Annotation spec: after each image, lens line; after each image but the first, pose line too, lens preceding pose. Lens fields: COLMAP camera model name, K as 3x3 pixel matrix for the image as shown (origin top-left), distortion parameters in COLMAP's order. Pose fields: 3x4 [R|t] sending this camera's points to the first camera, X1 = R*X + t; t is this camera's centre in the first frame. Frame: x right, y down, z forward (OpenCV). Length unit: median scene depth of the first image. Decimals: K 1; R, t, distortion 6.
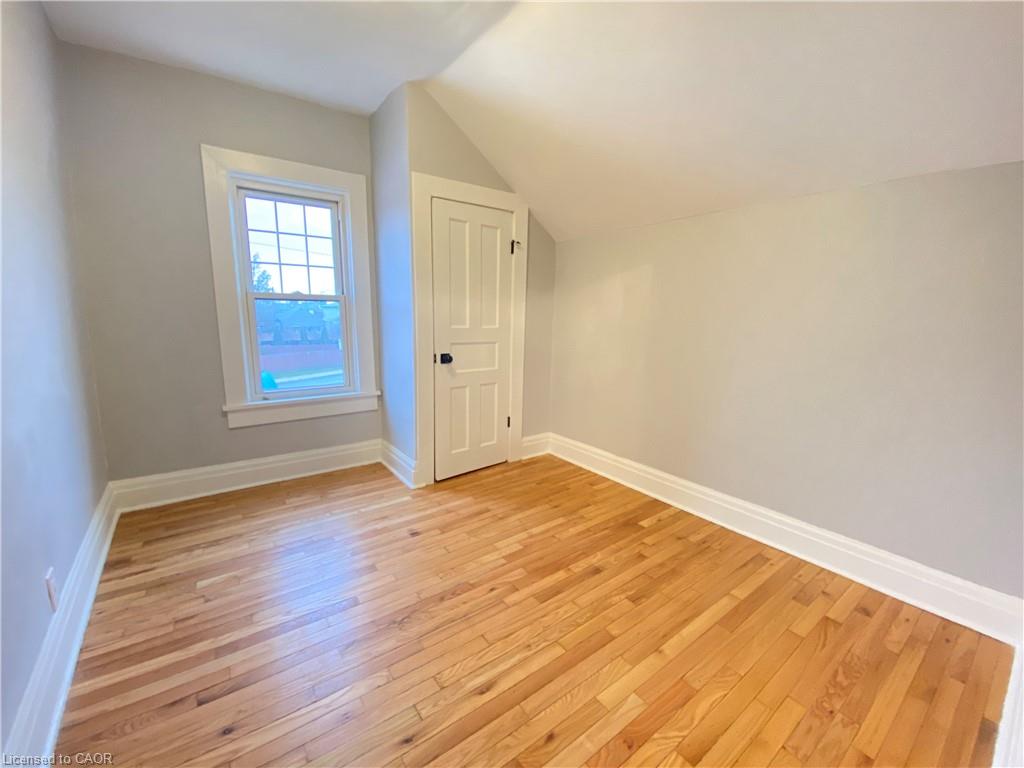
lens RADIAL K [[412.0, 0, 510.9], [0, 412.0, 383.7], [0, 0, 1]] dist [0.033609, -0.026407]
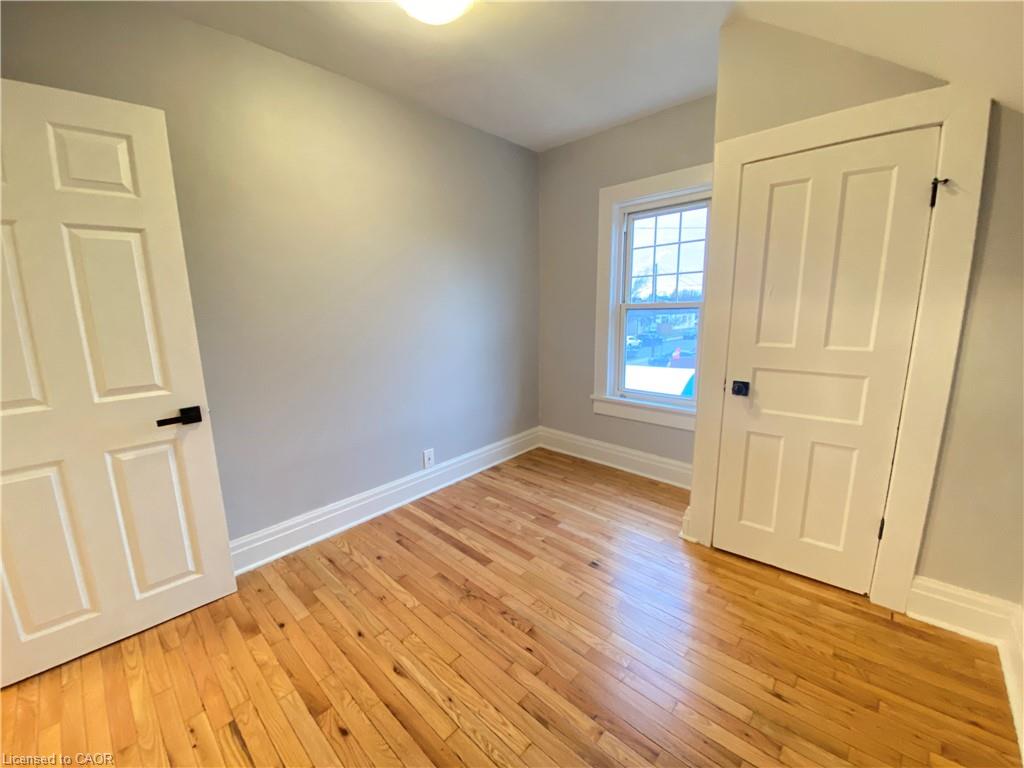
lens RADIAL K [[412.0, 0, 510.9], [0, 412.0, 383.7], [0, 0, 1]] dist [0.033609, -0.026407]
pose [[0.177254, 0.162457, -0.970664, 0.470013], [-0.149539, 0.979276, 0.136591, -0.109441], [0.972738, 0.120941, 0.197874, 0.481646]]
